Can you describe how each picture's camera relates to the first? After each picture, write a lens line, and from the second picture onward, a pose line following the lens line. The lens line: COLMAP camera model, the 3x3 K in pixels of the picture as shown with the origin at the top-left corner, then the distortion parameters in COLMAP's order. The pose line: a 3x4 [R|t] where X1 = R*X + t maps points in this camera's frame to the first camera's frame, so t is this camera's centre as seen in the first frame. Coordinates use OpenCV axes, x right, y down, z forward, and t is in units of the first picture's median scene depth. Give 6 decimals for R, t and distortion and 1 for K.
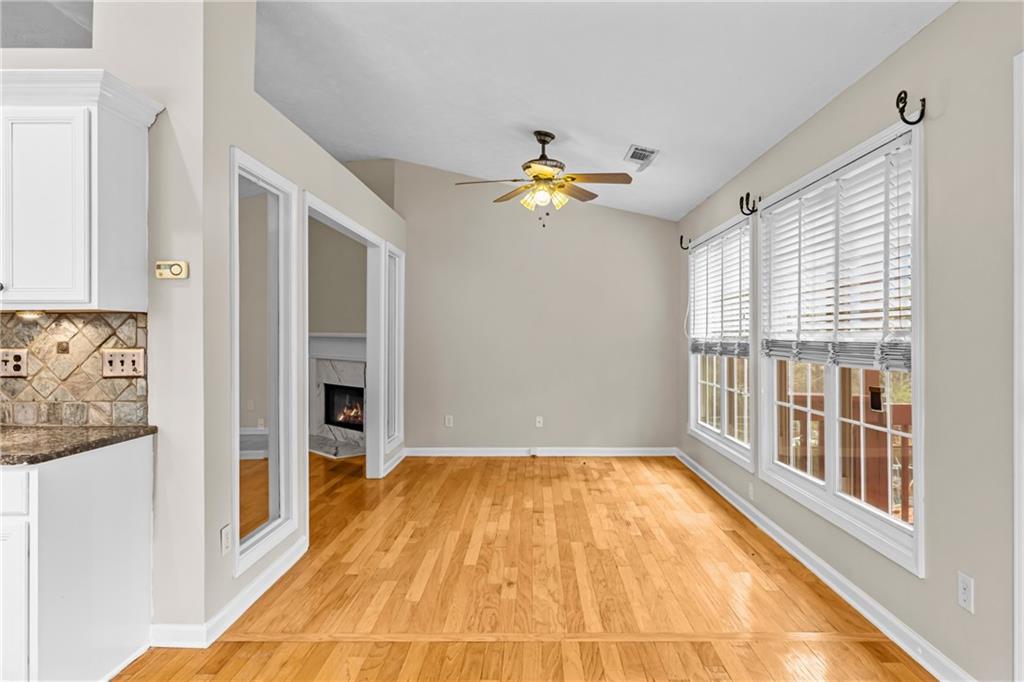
lens RADIAL K [[647.8, 0, 517.1], [0, 647.8, 332.8], [0, 0, 1]] dist [0.004584, 0.000283]
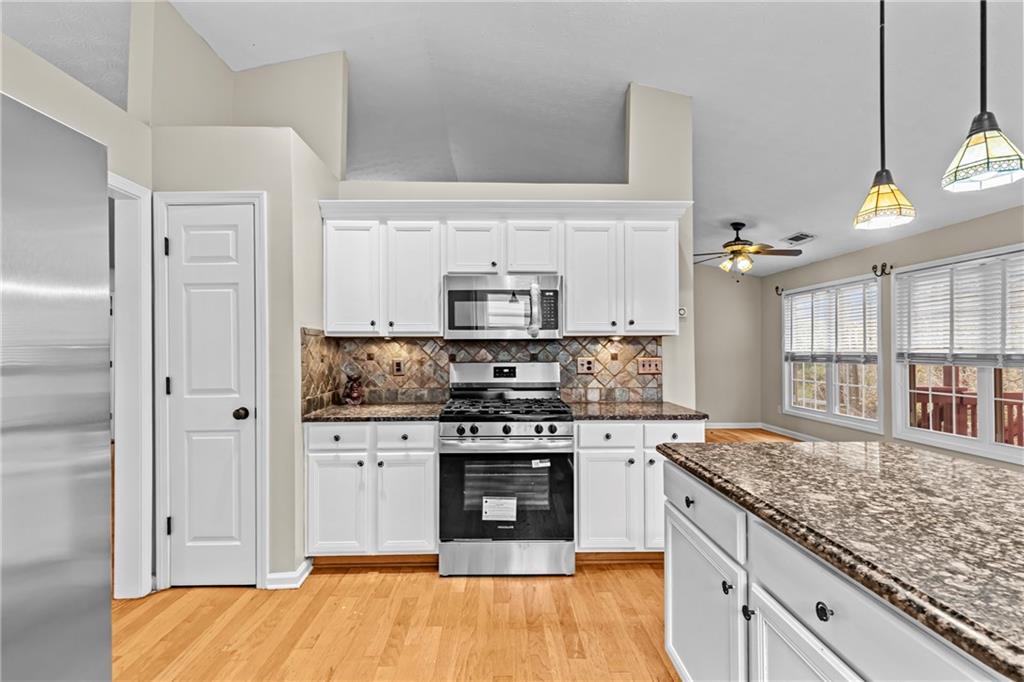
lens RADIAL K [[461.2, 0, 511.3], [0, 461.2, 347.7], [0, 0, 1]] dist [0.008217, -0.002074]
pose [[0.999200, 0.001318, 0.039974, -1.016282], [-0.001241, 0.999997, -0.001949, 0.001330], [-0.039977, 0.001897, 0.999199, -0.217613]]
